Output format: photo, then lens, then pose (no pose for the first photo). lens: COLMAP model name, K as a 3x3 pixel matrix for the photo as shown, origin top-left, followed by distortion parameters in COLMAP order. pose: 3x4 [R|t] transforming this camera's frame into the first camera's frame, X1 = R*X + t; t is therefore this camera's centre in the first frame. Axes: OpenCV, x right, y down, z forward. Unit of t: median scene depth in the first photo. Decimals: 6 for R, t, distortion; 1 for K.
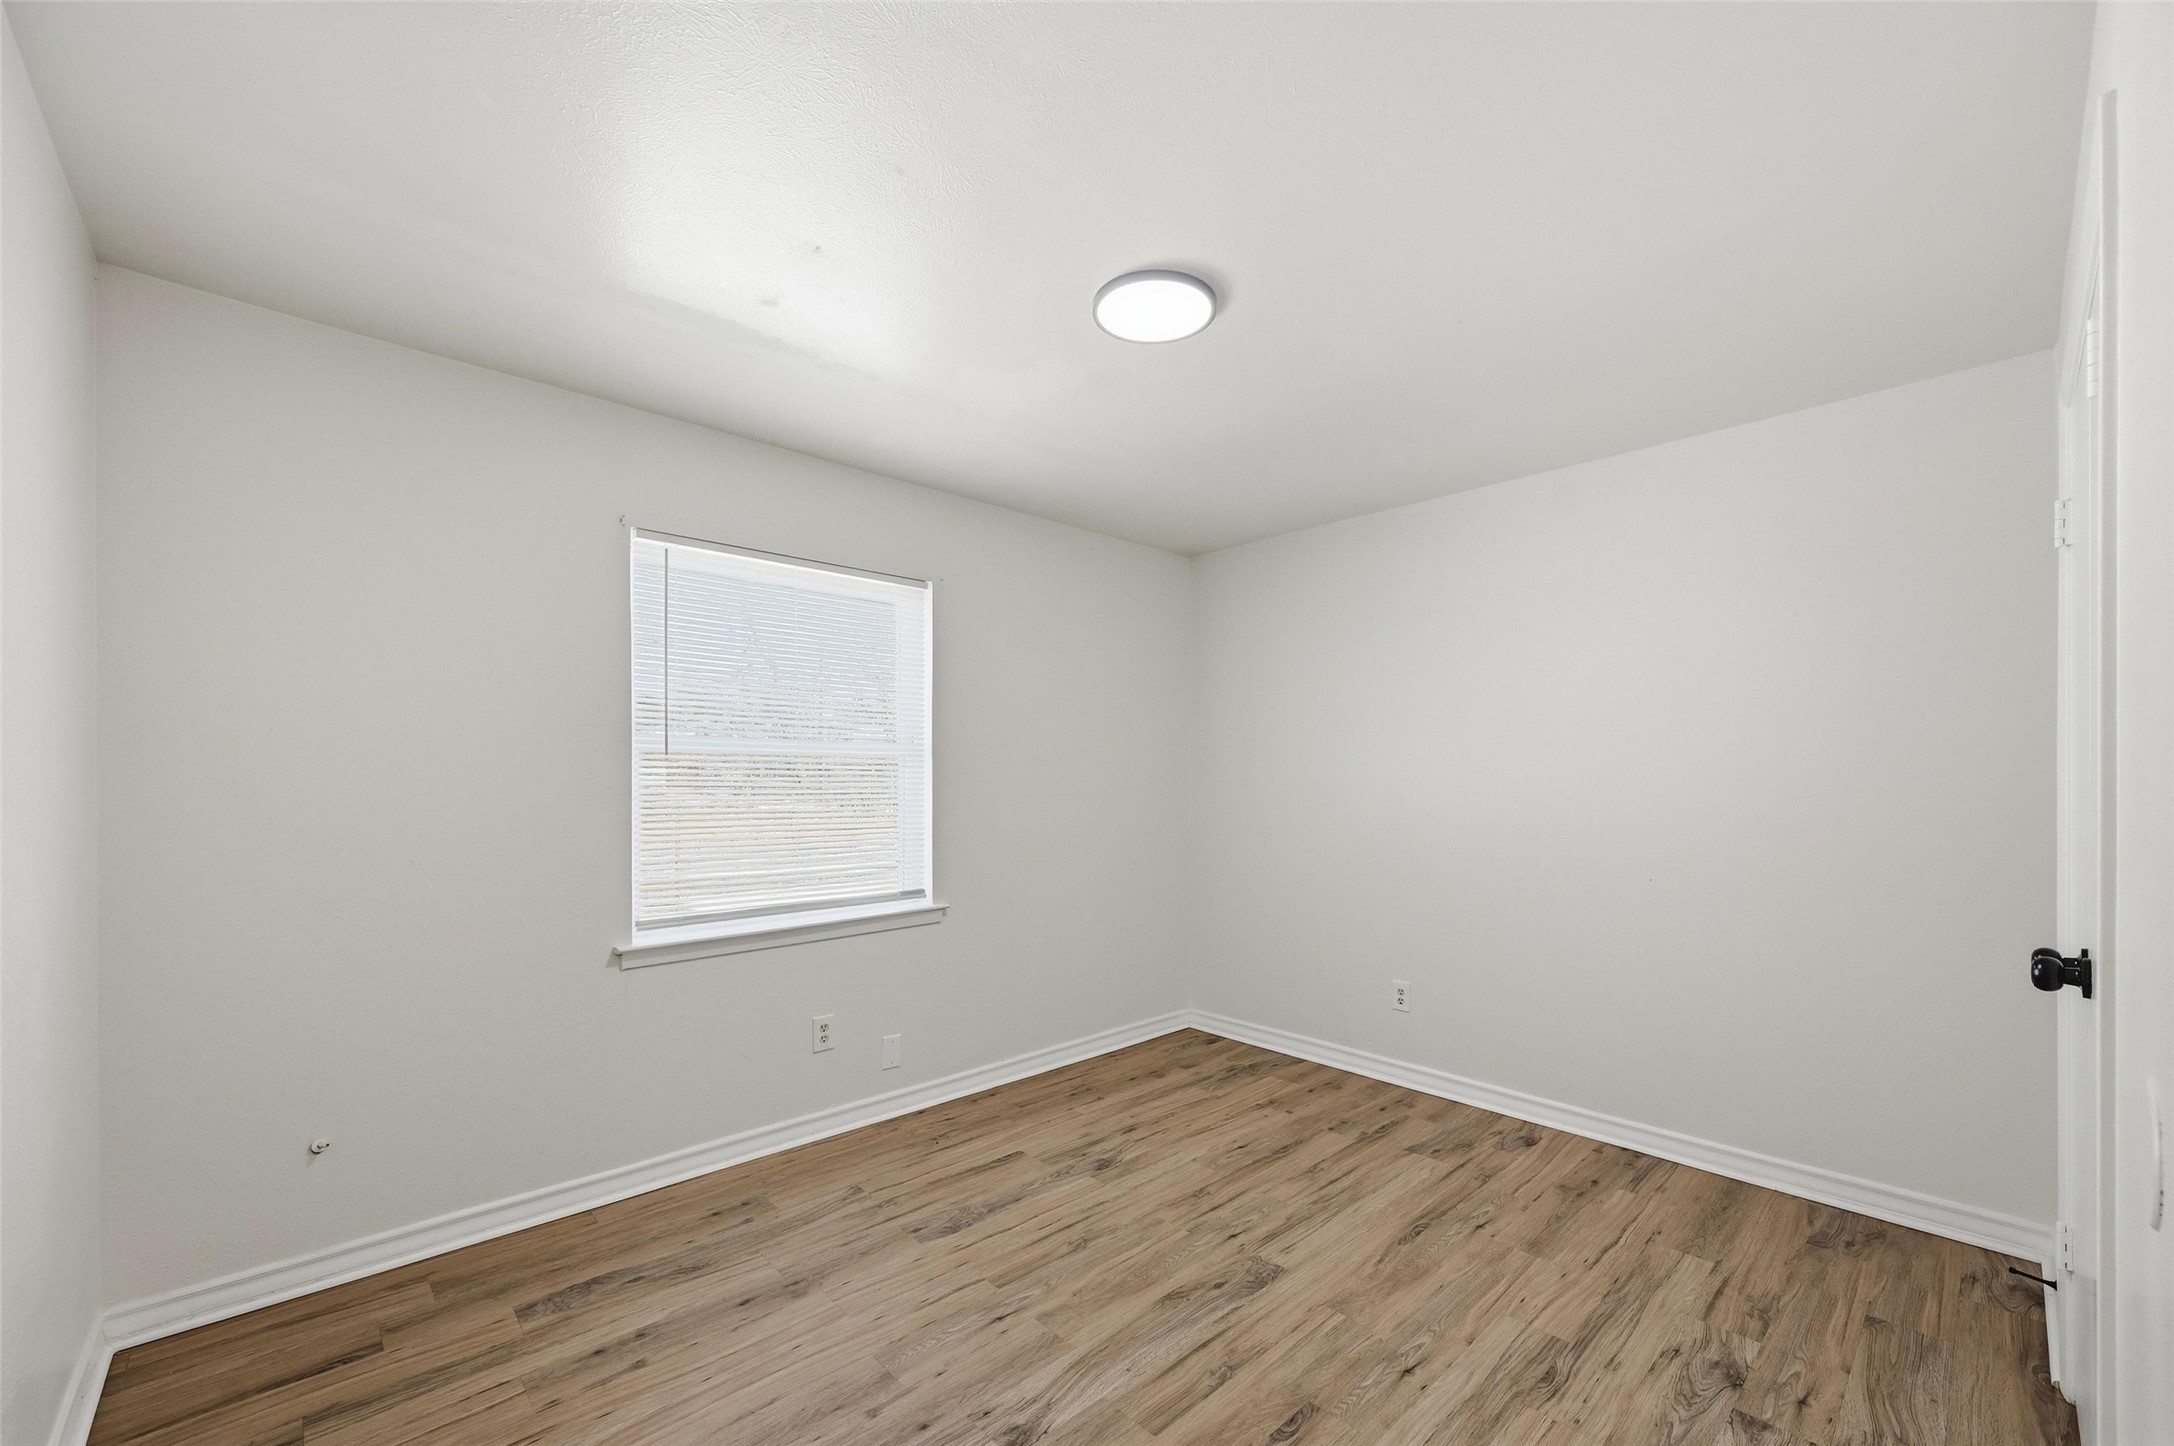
lens RADIAL K [[862.0, 0, 1102.3], [0, 862.0, 778.9], [0, 0, 1]] dist [-0.000612, 0.000255]
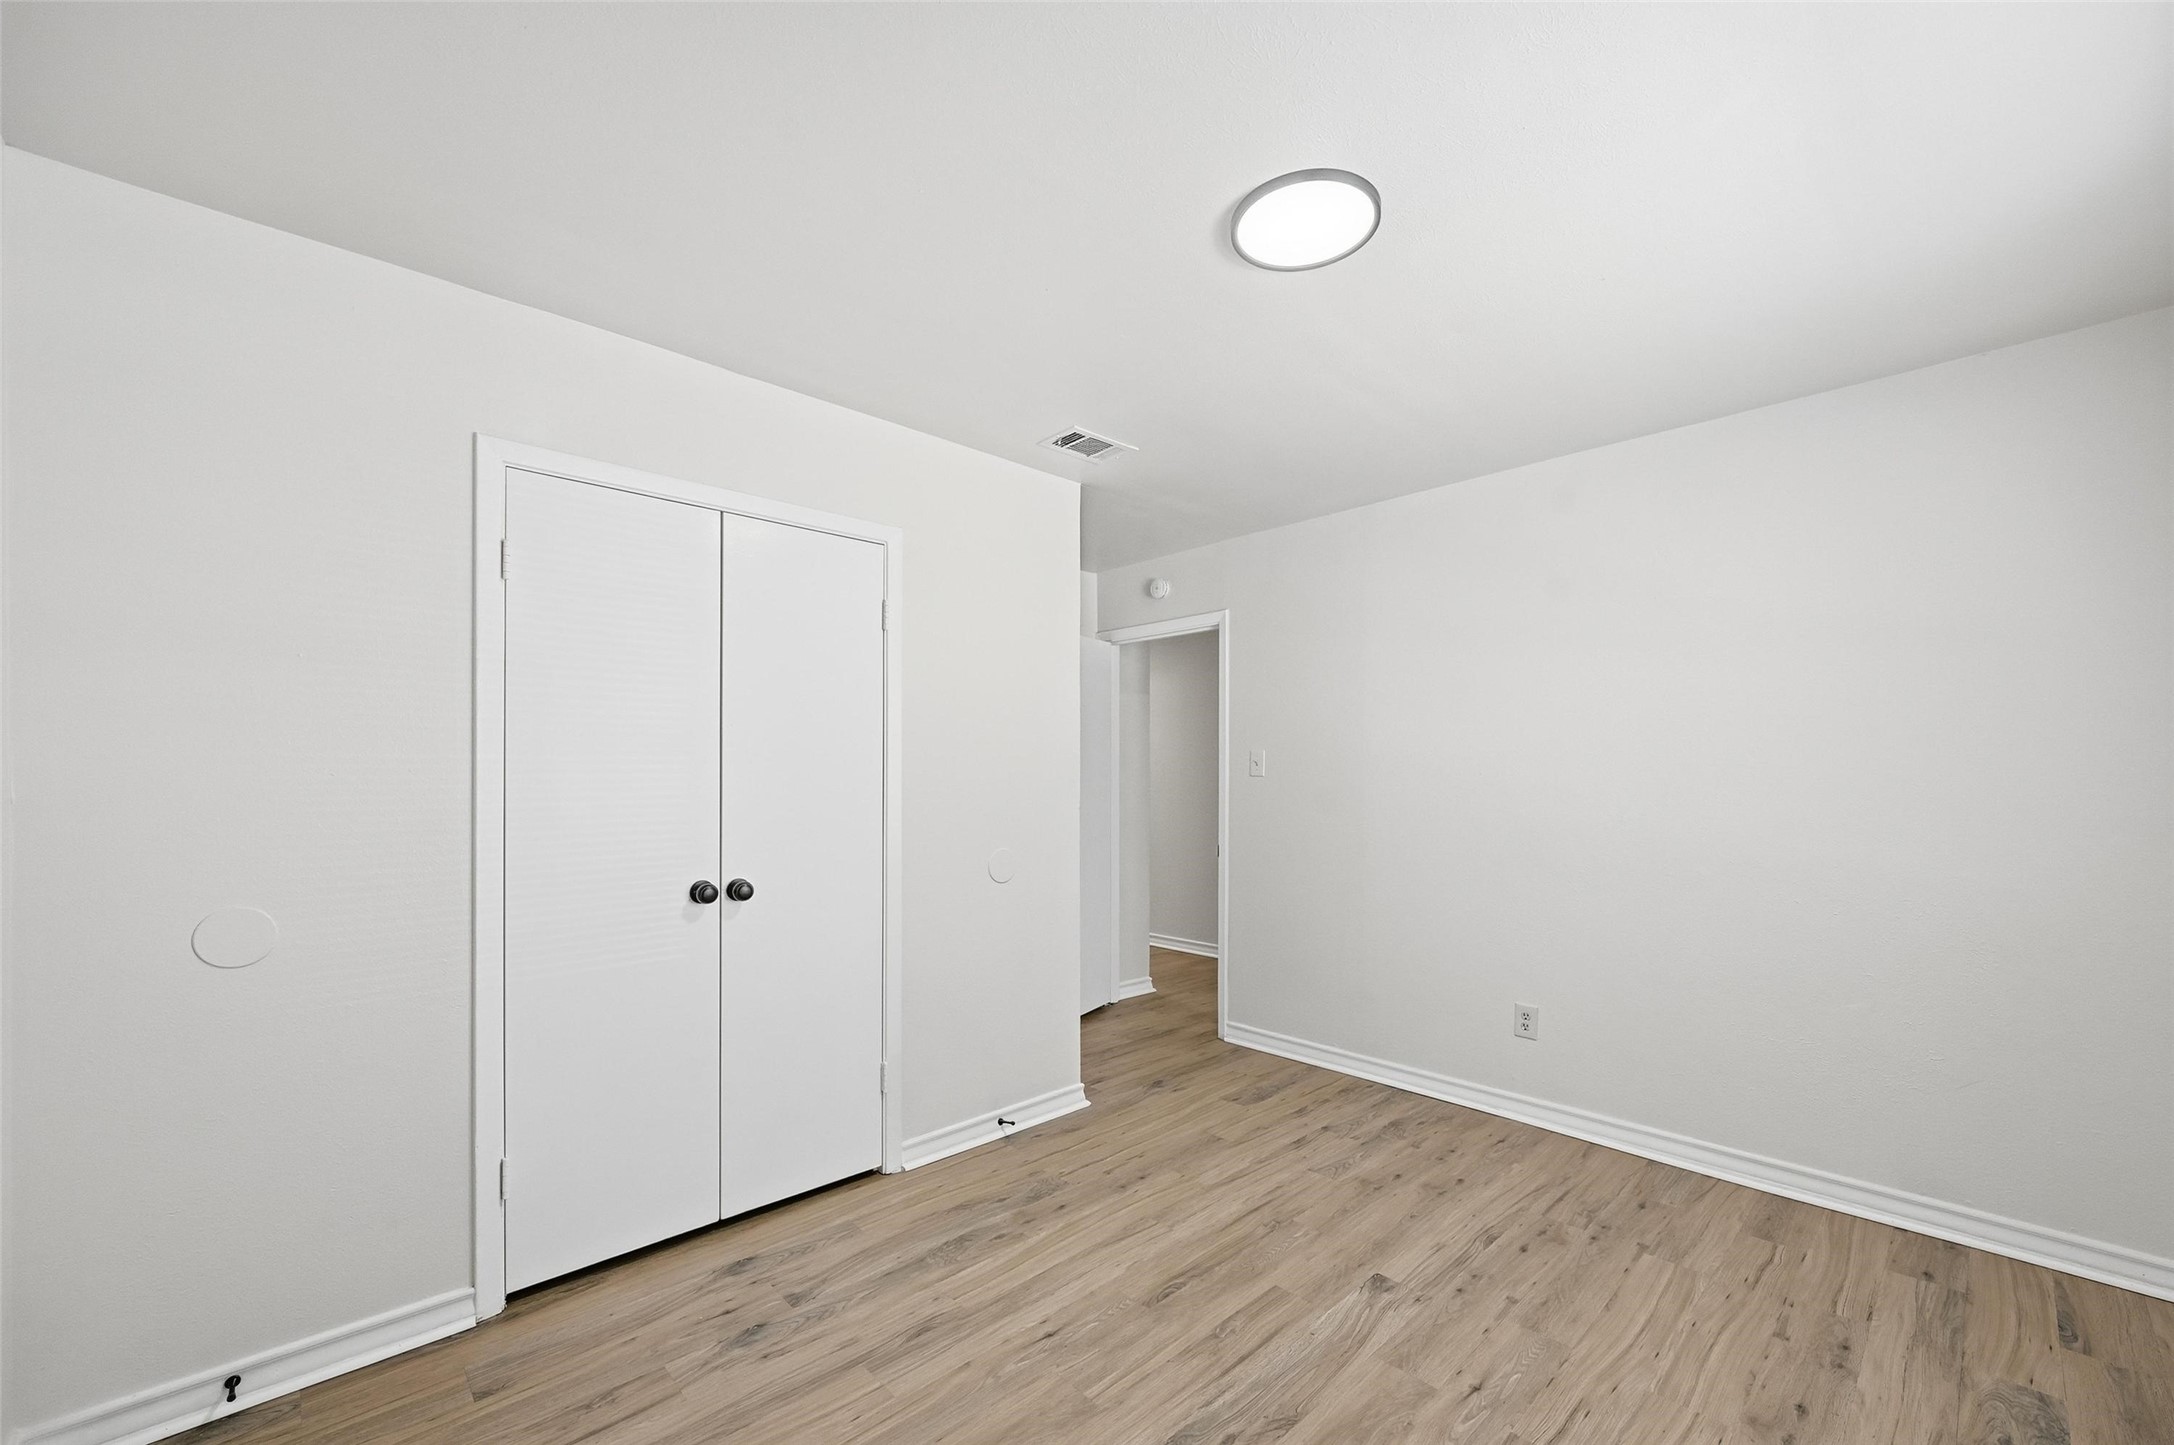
lens RADIAL K [[862.0, 0, 1102.3], [0, 862.0, 778.4], [0, 0, 1]] dist [-0.000612, 0.000255]
pose [[-0.999997, 0.001699, -0.001771, 0.281961], [0.001700, 0.999998, -0.000438, 0.000900], [0.001770, -0.000441, -0.999998, 2.006243]]
